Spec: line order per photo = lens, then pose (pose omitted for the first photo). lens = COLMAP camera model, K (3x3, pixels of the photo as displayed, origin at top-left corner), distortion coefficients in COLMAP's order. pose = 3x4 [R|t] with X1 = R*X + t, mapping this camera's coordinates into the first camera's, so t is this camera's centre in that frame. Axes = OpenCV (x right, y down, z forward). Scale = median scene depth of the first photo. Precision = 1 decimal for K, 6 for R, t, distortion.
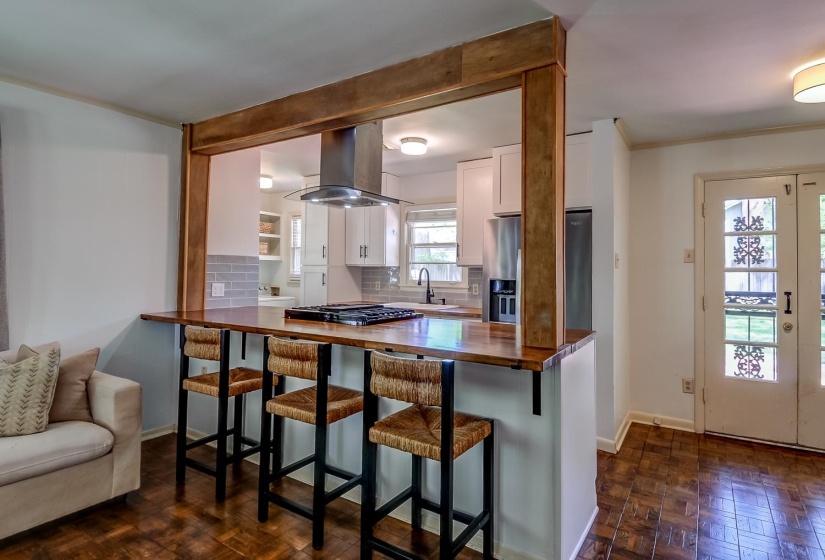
lens RADIAL K [[434.1, 0, 422.1], [0, 434.1, 260.7], [0, 0, 1]] dist [0.040417, -0.040292]
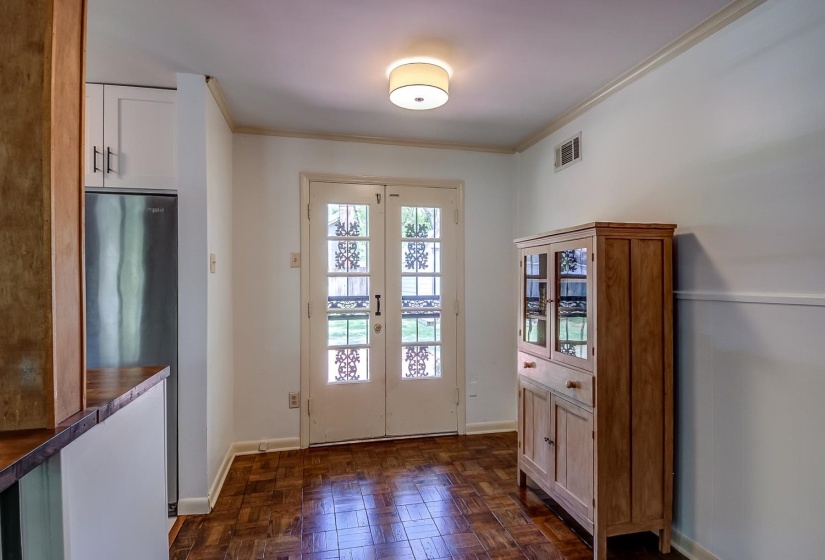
lens RADIAL K [[445.9, 0, 412.5], [0, 445.9, 280.0], [0, 0, 1]] dist [0.041658, -0.058593]
pose [[0.702029, -0.013176, 0.712026, 0.114705], [-0.005851, 0.999688, 0.024268, 0.007300], [-0.712124, -0.021203, 0.701733, 0.168064]]
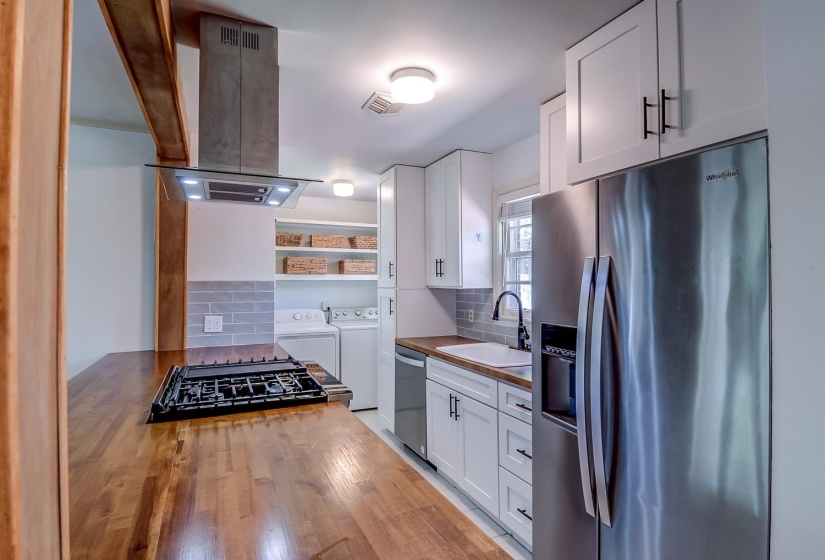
lens RADIAL K [[445.9, 0, 412.5], [0, 445.9, 280.0], [0, 0, 1]] dist [0.041658, -0.058593]
pose [[0.838263, -0.019779, -0.544907, 0.318701], [0.028800, 0.999553, 0.008022, -0.011846], [0.544505, -0.022418, 0.838458, 0.526246]]
